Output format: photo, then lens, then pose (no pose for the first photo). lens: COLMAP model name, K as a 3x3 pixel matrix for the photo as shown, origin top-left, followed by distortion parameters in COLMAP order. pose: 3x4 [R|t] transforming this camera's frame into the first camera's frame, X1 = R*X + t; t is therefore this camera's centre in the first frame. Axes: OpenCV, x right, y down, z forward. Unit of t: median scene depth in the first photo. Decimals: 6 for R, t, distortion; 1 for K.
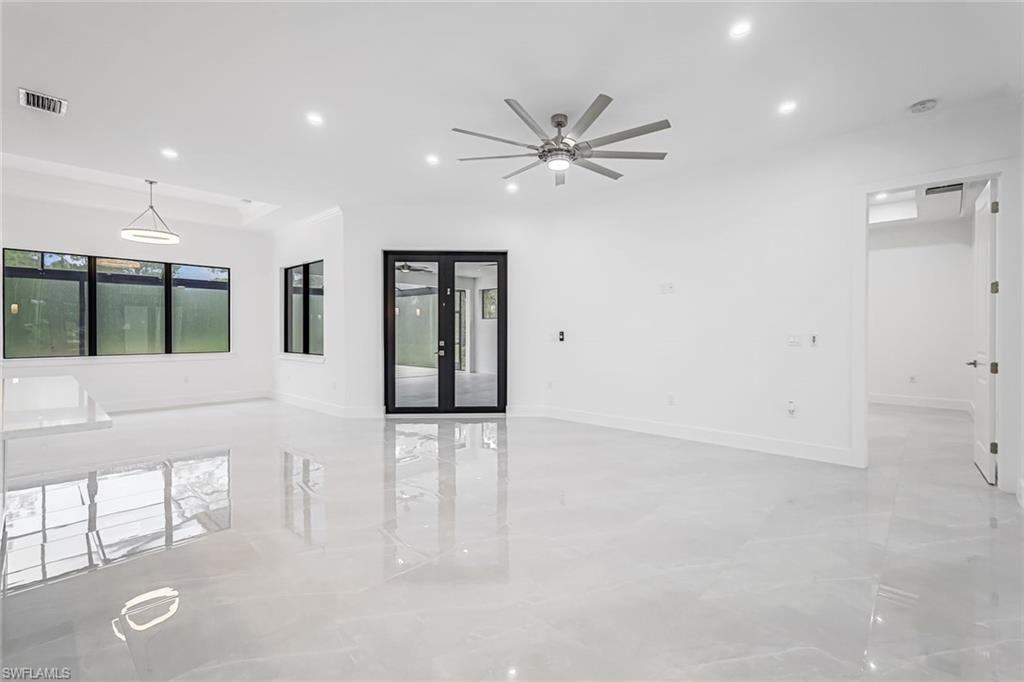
lens RADIAL K [[446.9, 0, 513.0], [0, 446.9, 335.8], [0, 0, 1]] dist [0.000892, 0.000223]
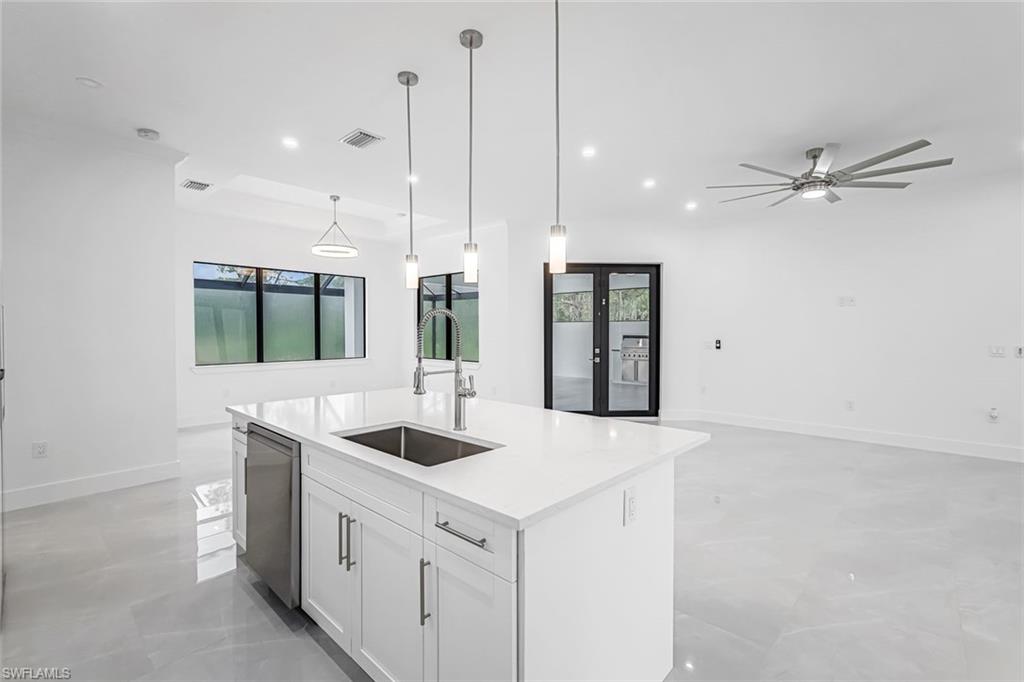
lens RADIAL K [[446.9, 0, 513.0], [0, 446.9, 335.8], [0, 0, 1]] dist [0.000892, 0.000223]
pose [[0.999973, -0.001046, 0.007298, -0.364679], [0.001022, 0.999994, 0.003277, -0.022151], [-0.007302, -0.003269, 0.999968, -0.054020]]
